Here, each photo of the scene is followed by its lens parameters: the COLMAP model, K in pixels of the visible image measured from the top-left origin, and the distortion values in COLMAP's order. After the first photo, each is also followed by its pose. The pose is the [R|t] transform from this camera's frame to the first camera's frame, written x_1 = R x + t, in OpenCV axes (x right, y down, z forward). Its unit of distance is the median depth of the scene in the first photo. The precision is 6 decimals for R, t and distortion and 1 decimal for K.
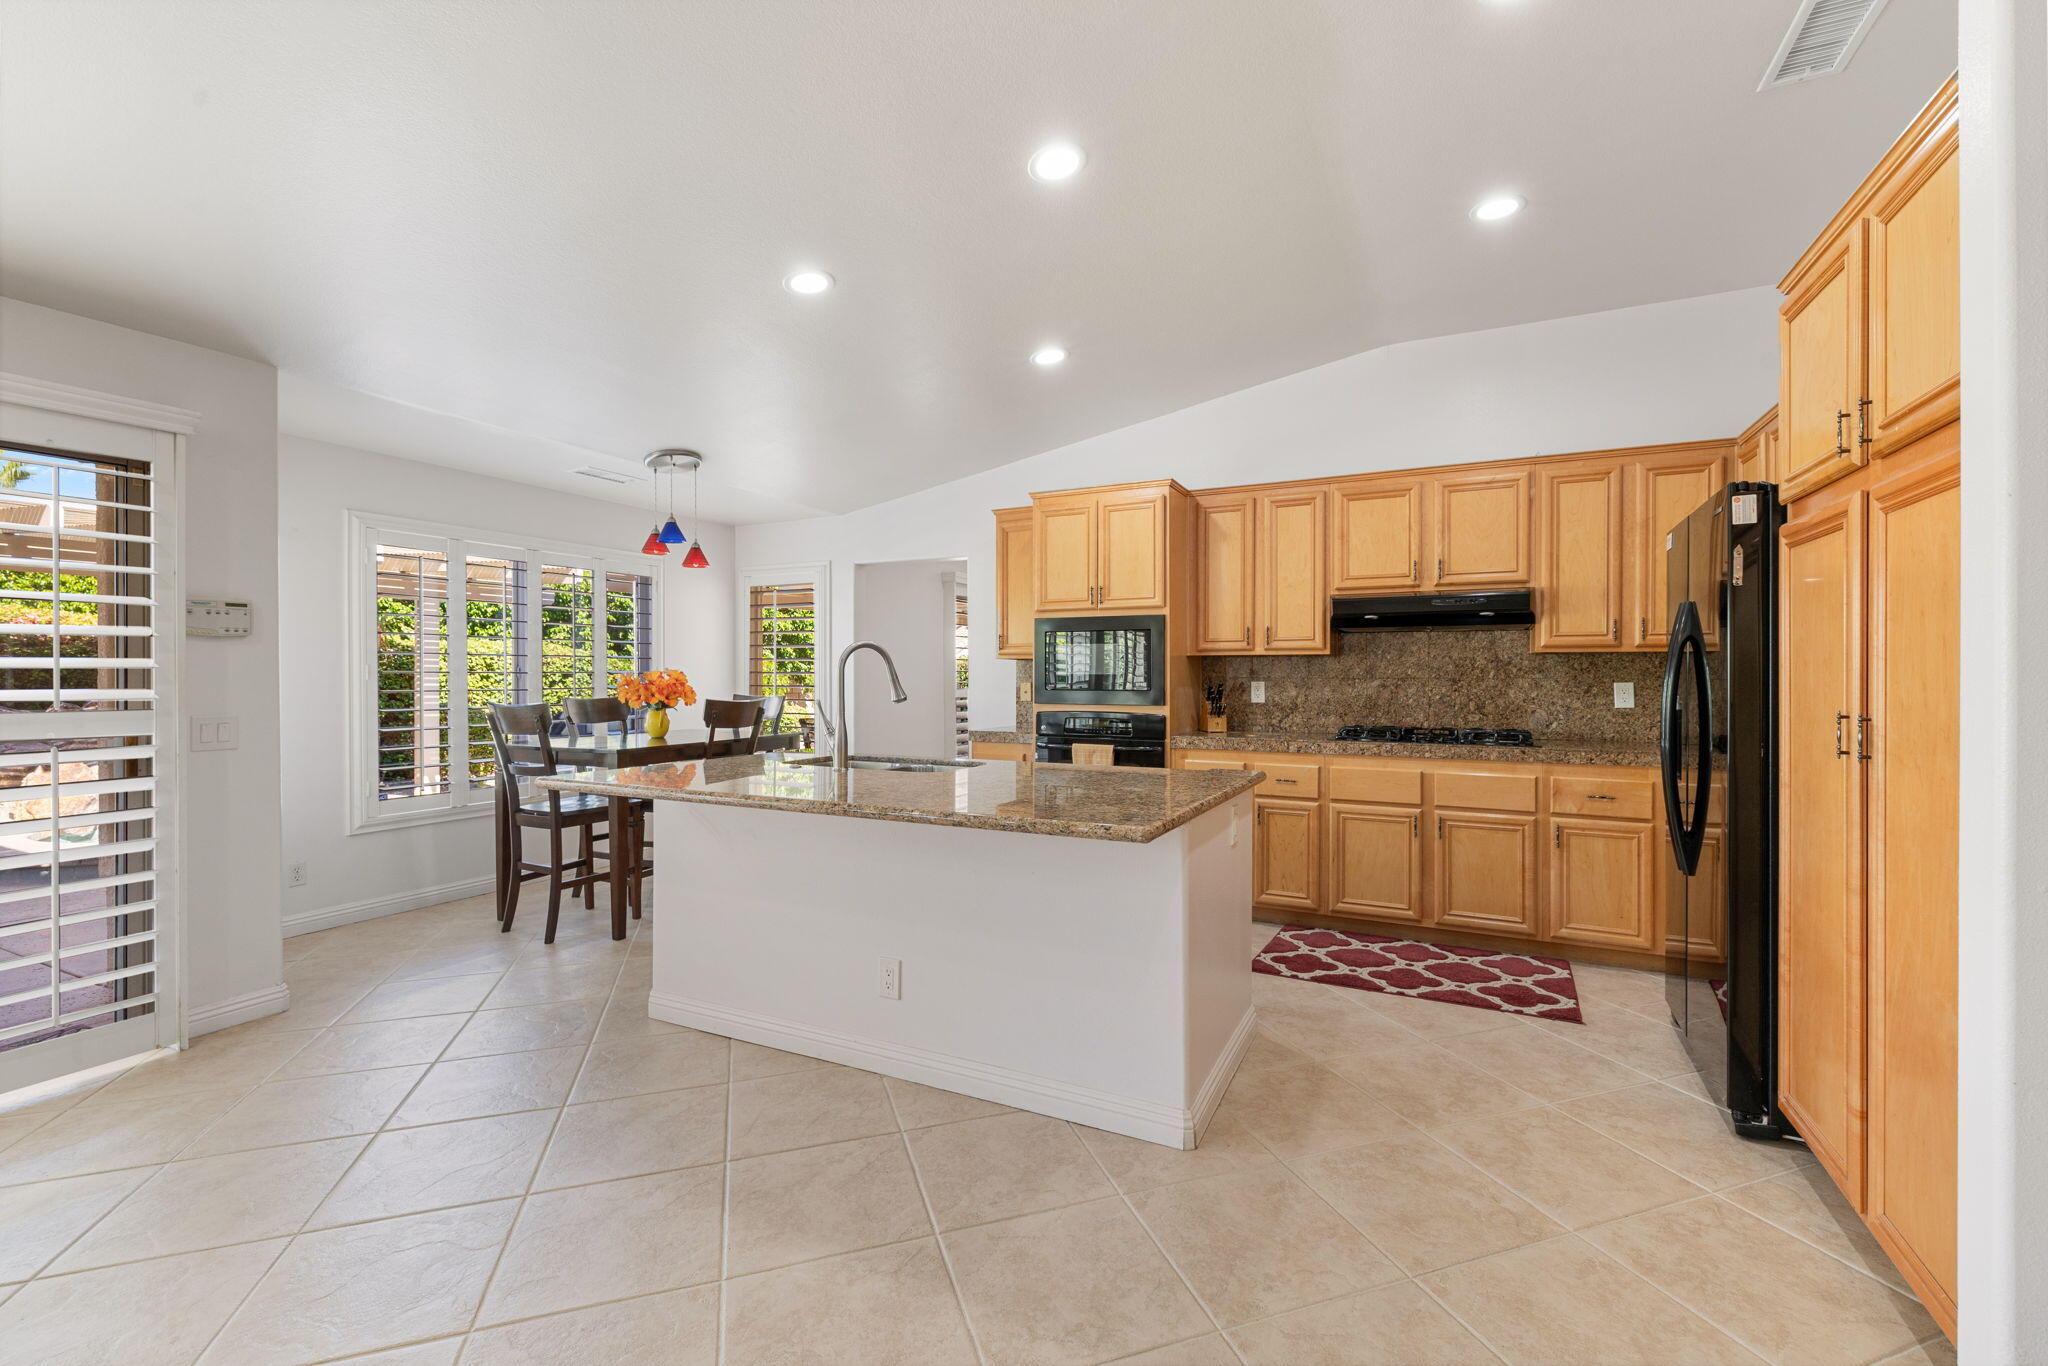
lens RADIAL K [[869.0, 0, 1064.8], [0, 869.0, 676.4], [0, 0, 1]] dist [-0.000836, 0.000767]
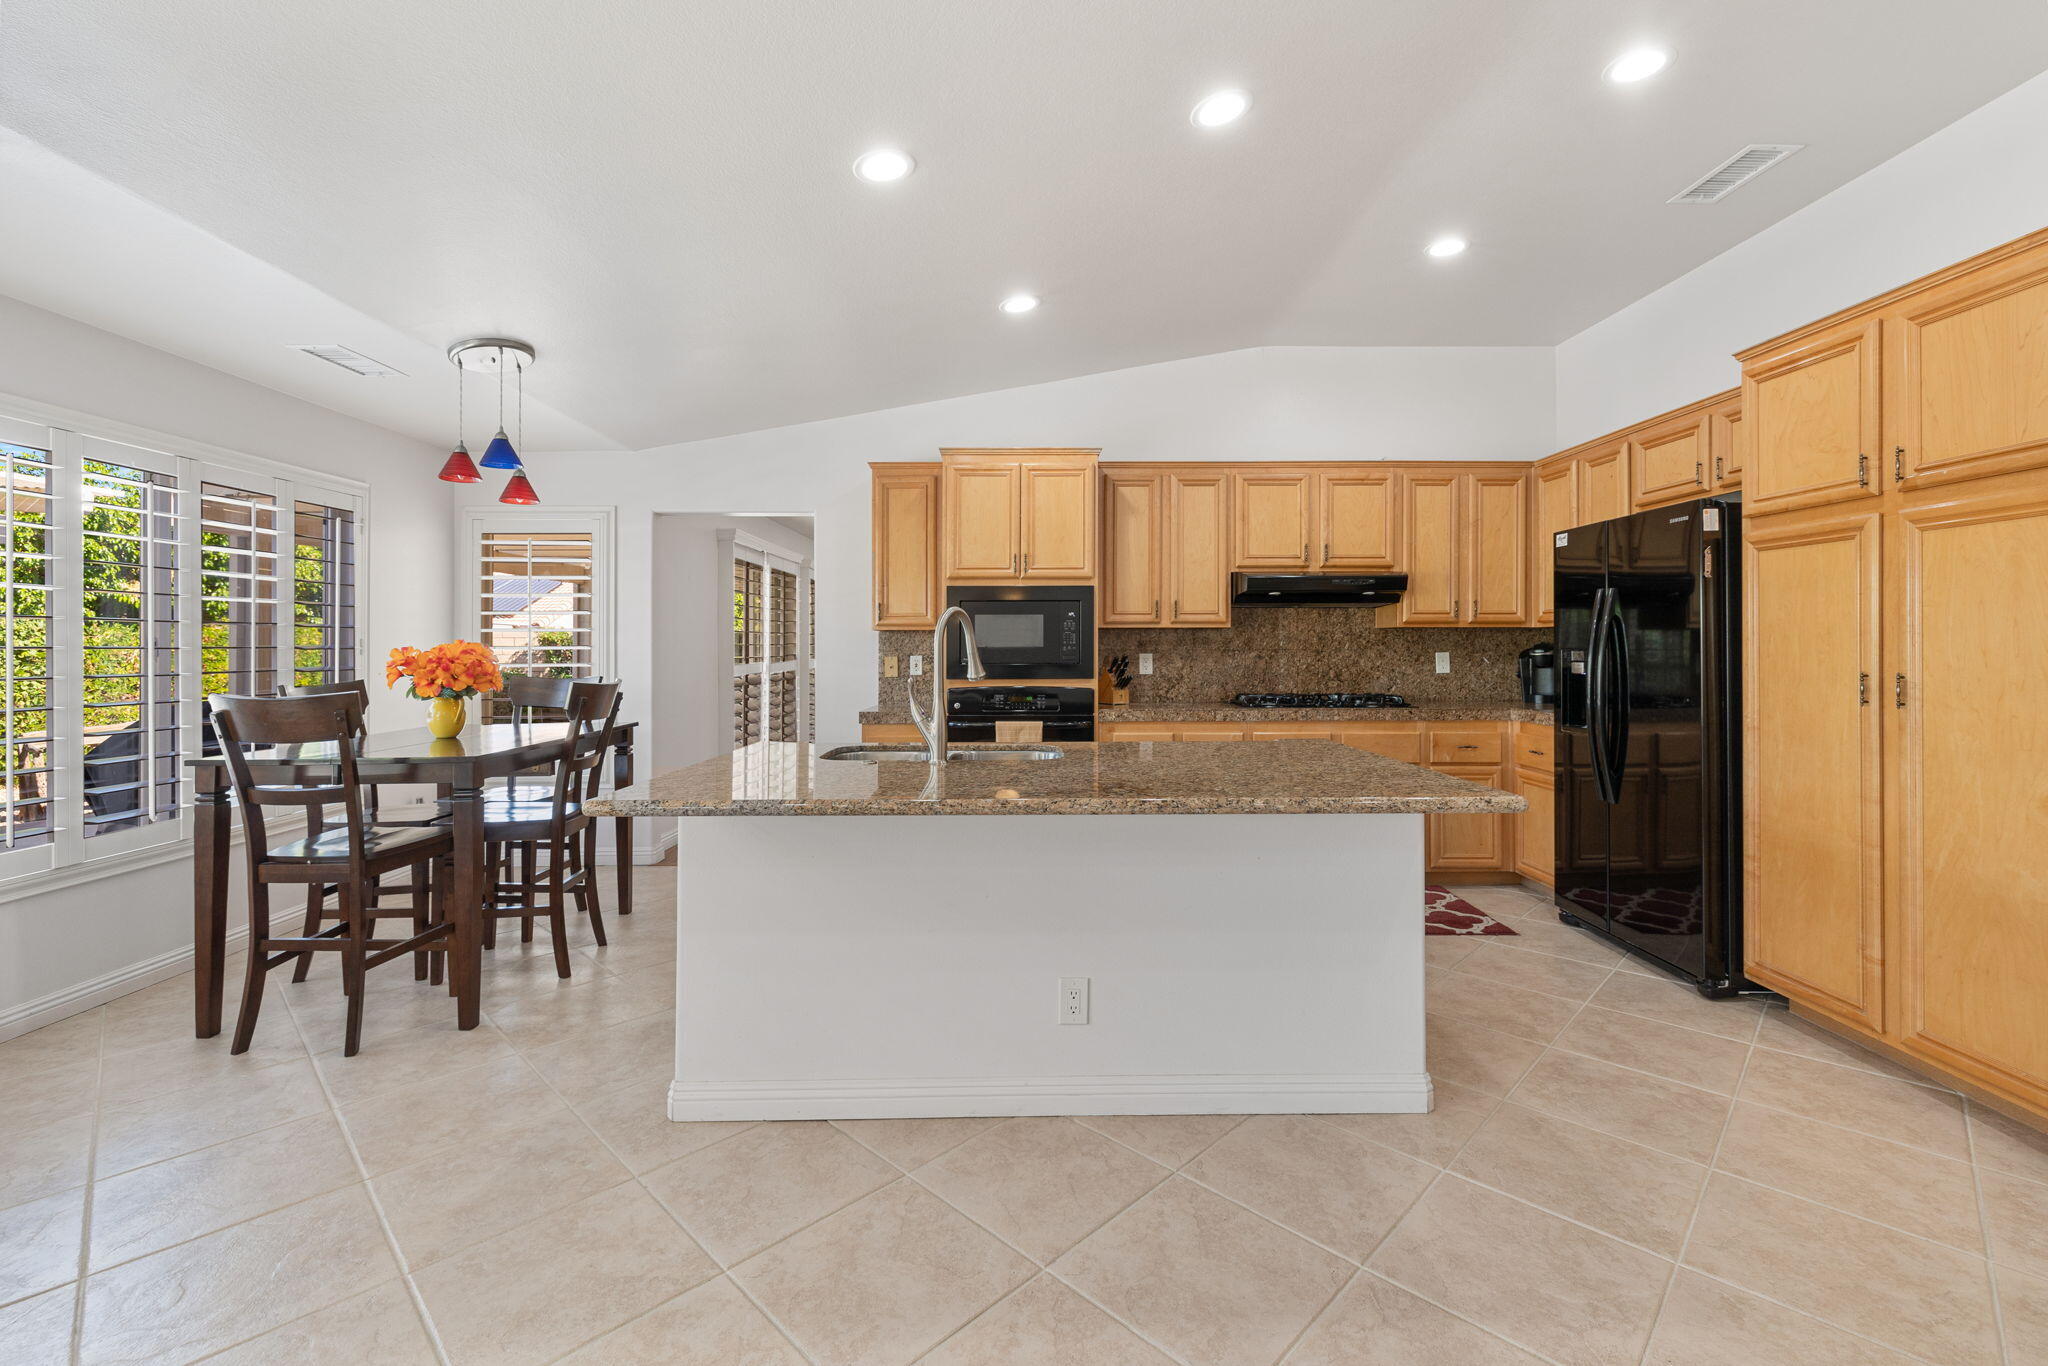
lens RADIAL K [[869.0, 0, 1057.7], [0, 869.0, 642.1], [0, 0, 1]] dist [-0.000836, 0.000767]
pose [[0.892741, -0.000310, 0.450569, -0.368540], [0.004074, 0.999964, -0.007384, -0.000589], [-0.450551, 0.008428, 0.892711, 0.146221]]
